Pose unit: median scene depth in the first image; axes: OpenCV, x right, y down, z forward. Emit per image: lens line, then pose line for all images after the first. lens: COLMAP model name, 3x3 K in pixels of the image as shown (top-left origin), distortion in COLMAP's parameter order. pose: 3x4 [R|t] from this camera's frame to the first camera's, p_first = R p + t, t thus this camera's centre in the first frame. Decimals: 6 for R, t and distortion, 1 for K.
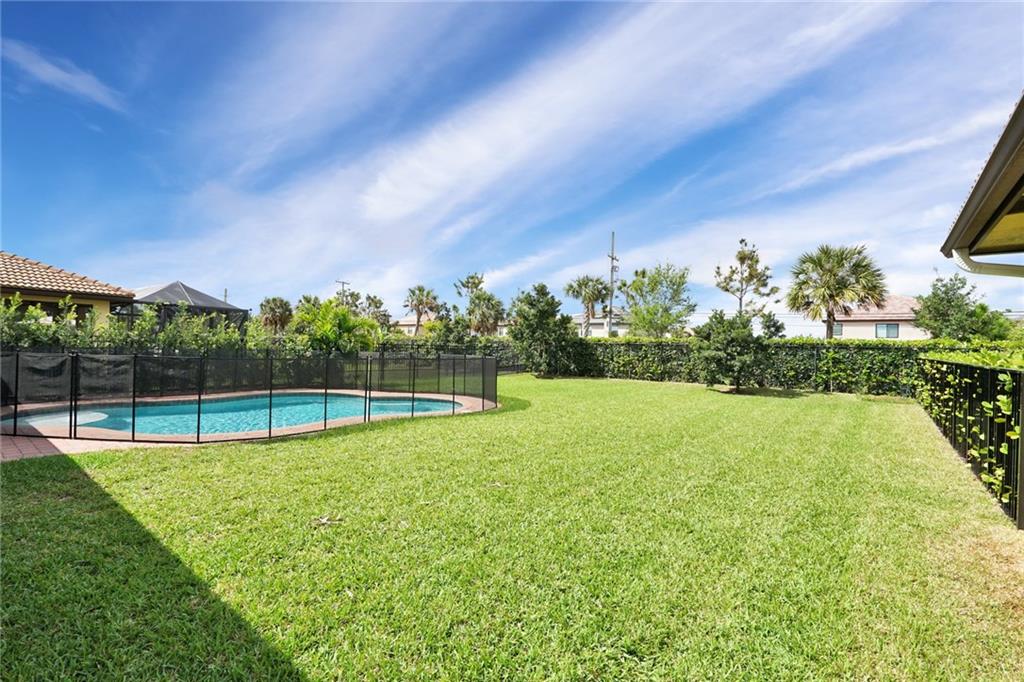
lens RADIAL K [[466.2, 0, 513.7], [0, 466.2, 341.5], [0, 0, 1]] dist [-0.002071, 0.000356]
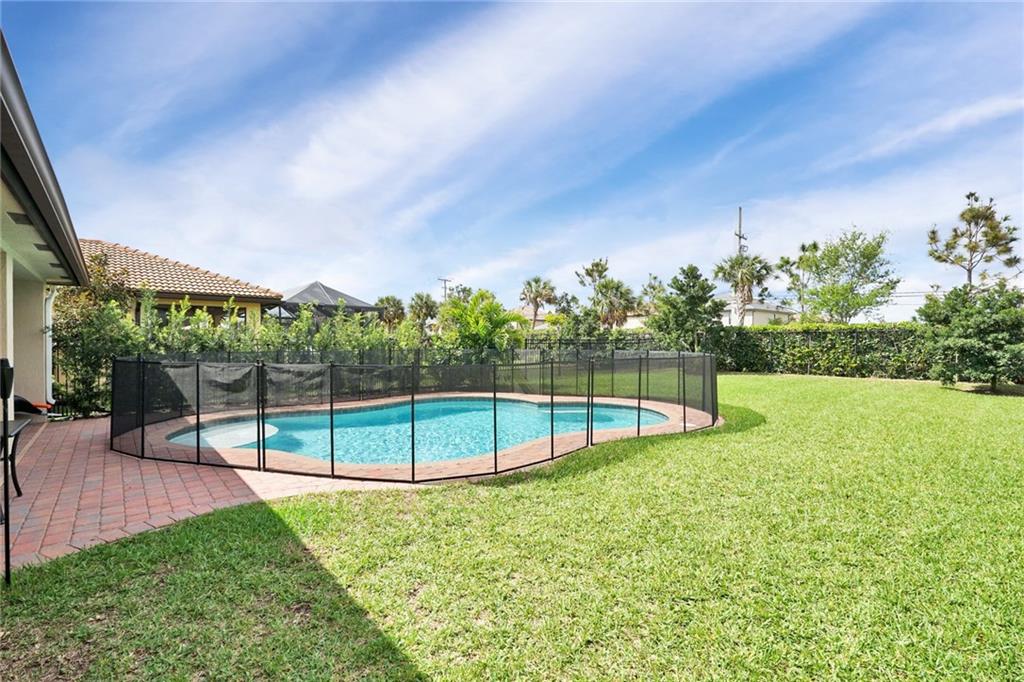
lens RADIAL K [[460.9, 0, 512.0], [0, 460.9, 341.0], [0, 0, 1]] dist [0.000000, 0.000651]
pose [[0.982309, -0.023976, -0.185726, -0.120095], [0.026648, 0.999574, 0.011908, -0.003051], [0.185361, -0.016647, 0.982529, 0.098760]]
